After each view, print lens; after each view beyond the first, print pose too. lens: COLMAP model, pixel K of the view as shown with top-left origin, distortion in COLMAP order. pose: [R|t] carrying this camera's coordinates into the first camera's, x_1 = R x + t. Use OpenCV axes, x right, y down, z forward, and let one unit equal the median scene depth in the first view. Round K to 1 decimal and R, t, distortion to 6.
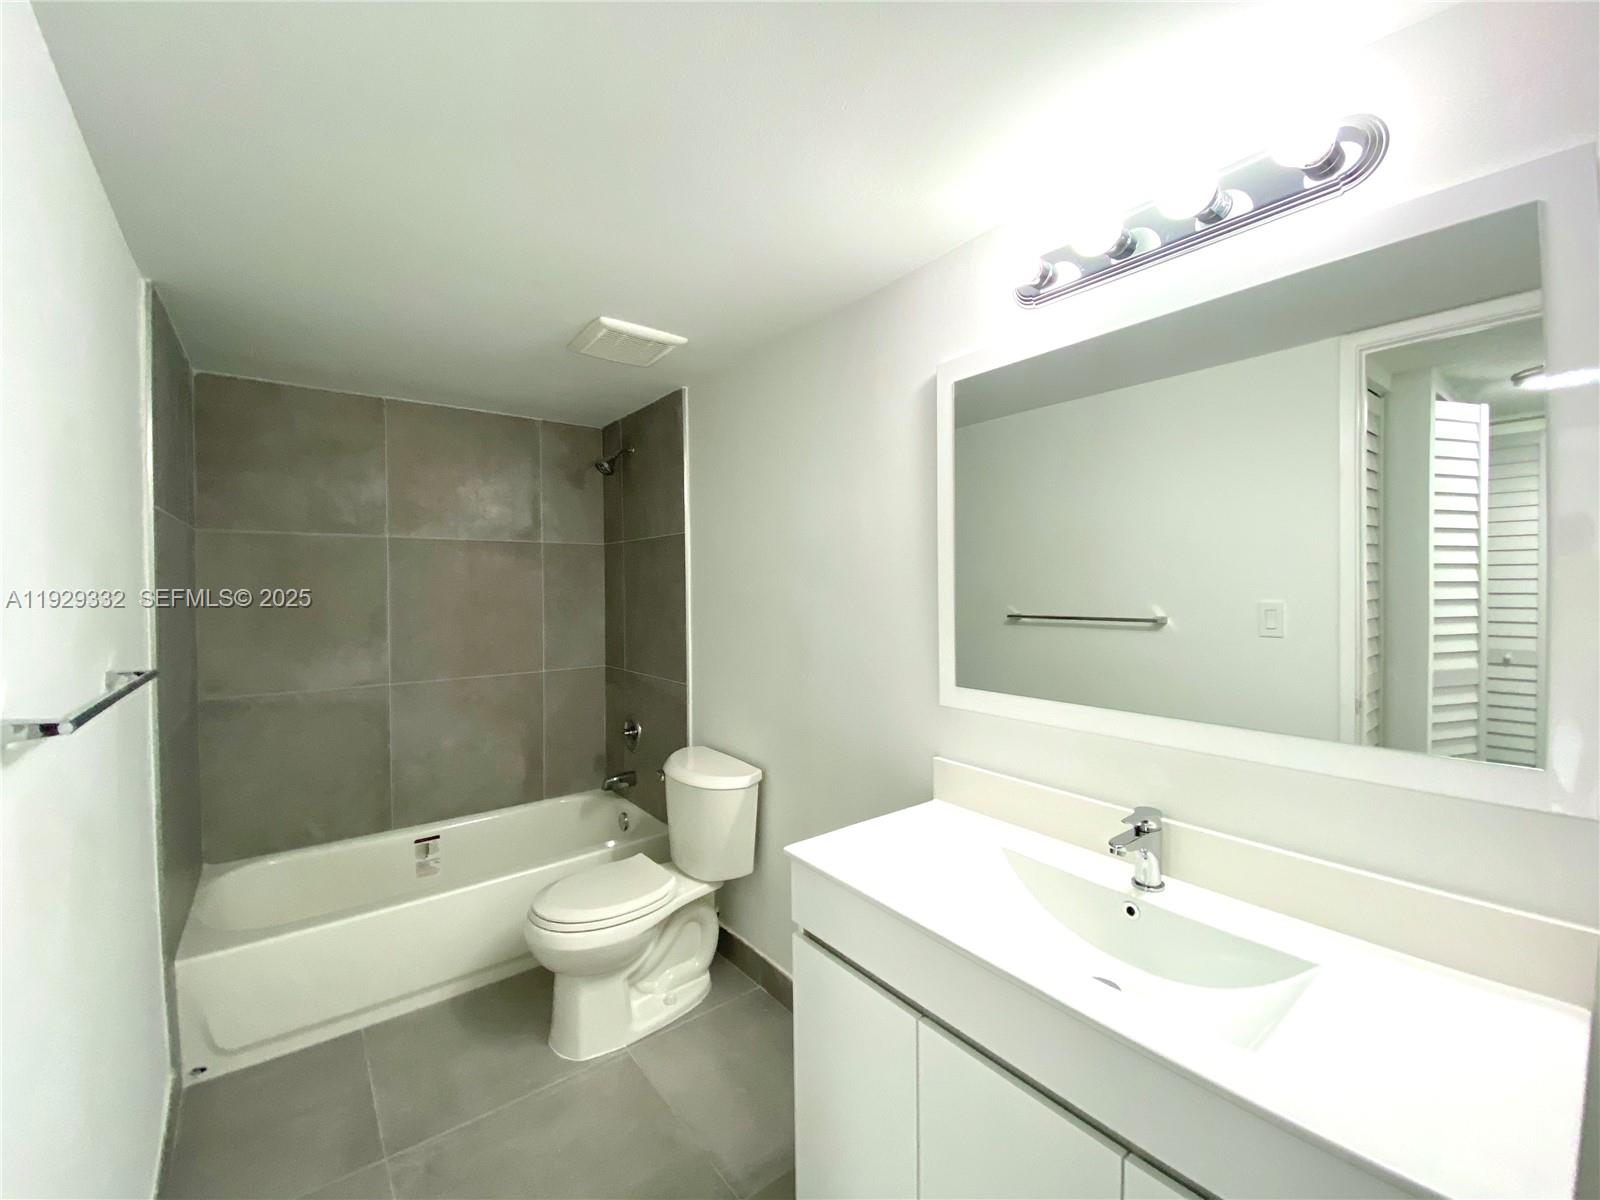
lens RADIAL K [[649.1, 0, 800.0], [0, 649.1, 600.0], [0, 0, 1]] dist [0.064495, -0.027478]
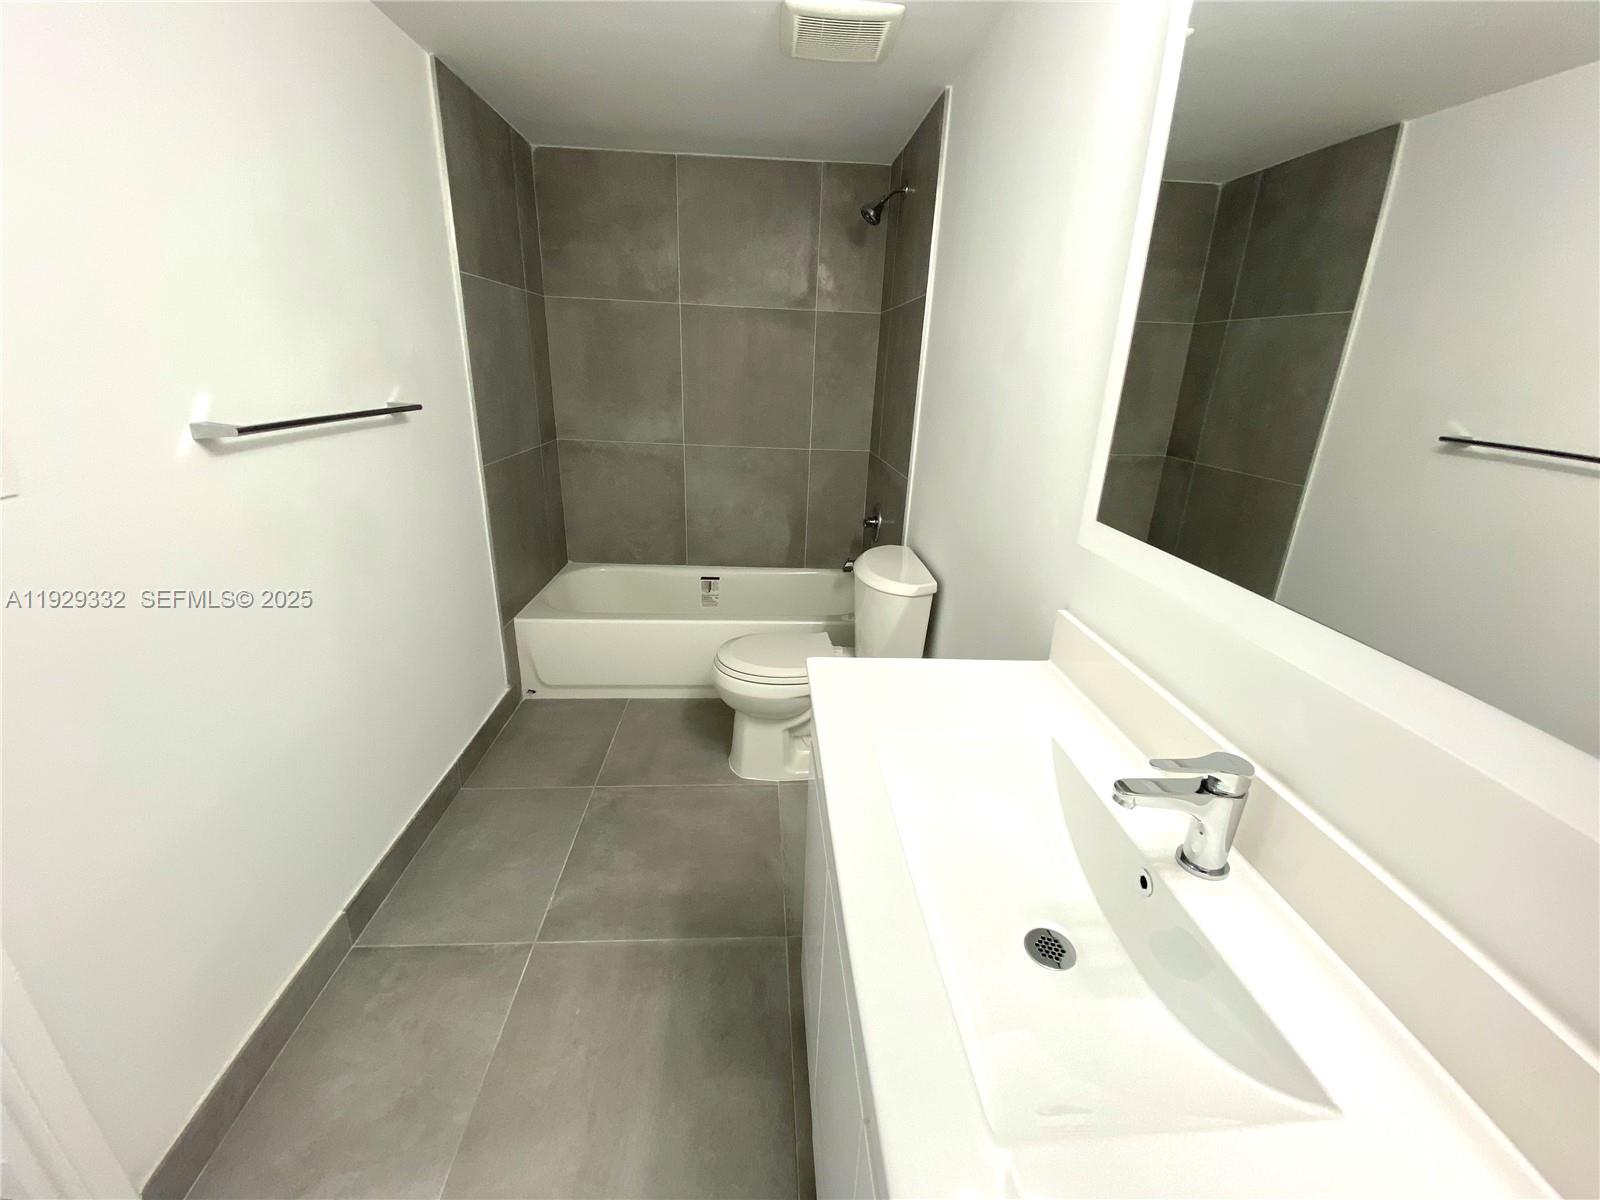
lens RADIAL K [[645.3, 0, 800.0], [0, 645.3, 600.0], [0, 0, 1]] dist [0.028450, -0.026717]
pose [[0.838666, 0.222840, -0.496972, 0.182517], [-0.056835, 0.943294, 0.327056, 0.002659], [0.541672, -0.246046, 0.803774, 0.139938]]
